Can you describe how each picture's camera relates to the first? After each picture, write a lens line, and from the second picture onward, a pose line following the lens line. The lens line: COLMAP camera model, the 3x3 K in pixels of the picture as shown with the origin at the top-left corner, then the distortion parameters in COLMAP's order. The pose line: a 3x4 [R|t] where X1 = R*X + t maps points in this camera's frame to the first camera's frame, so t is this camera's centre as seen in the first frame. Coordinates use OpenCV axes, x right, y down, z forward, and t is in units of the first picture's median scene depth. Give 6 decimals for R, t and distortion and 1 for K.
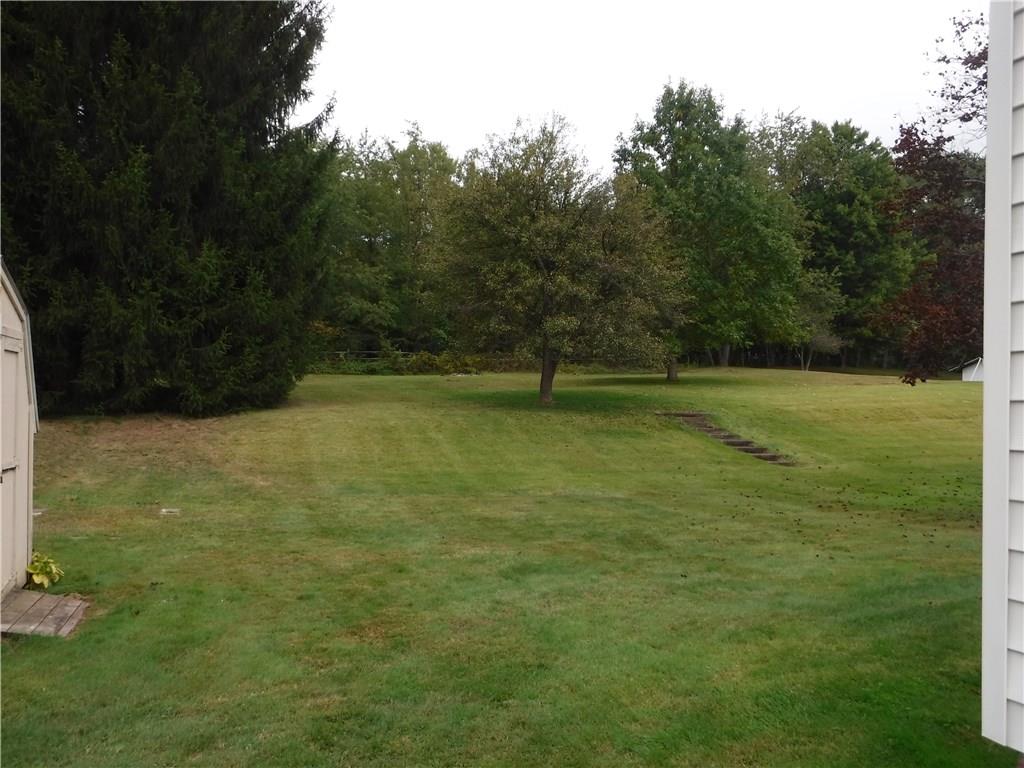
lens RADIAL K [[863.7, 0, 514.6], [0, 863.7, 383.6], [0, 0, 1]] dist [-0.085289, 0.049008]
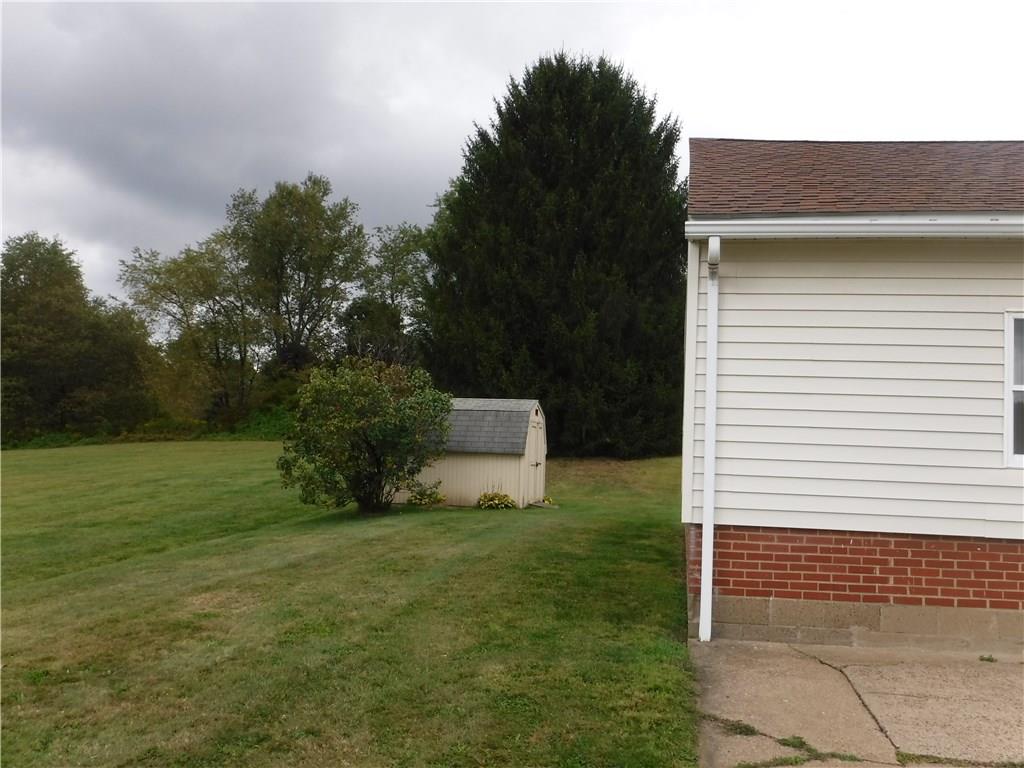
lens RADIAL K [[863.7, 0, 512.8], [0, 863.7, 392.1], [0, 0, 1]] dist [-0.085289, 0.049008]
pose [[0.859500, -0.020982, -0.510706, 0.353256], [-0.010885, 0.998179, -0.059328, 0.009930], [0.511020, 0.056552, 0.857706, -0.667666]]
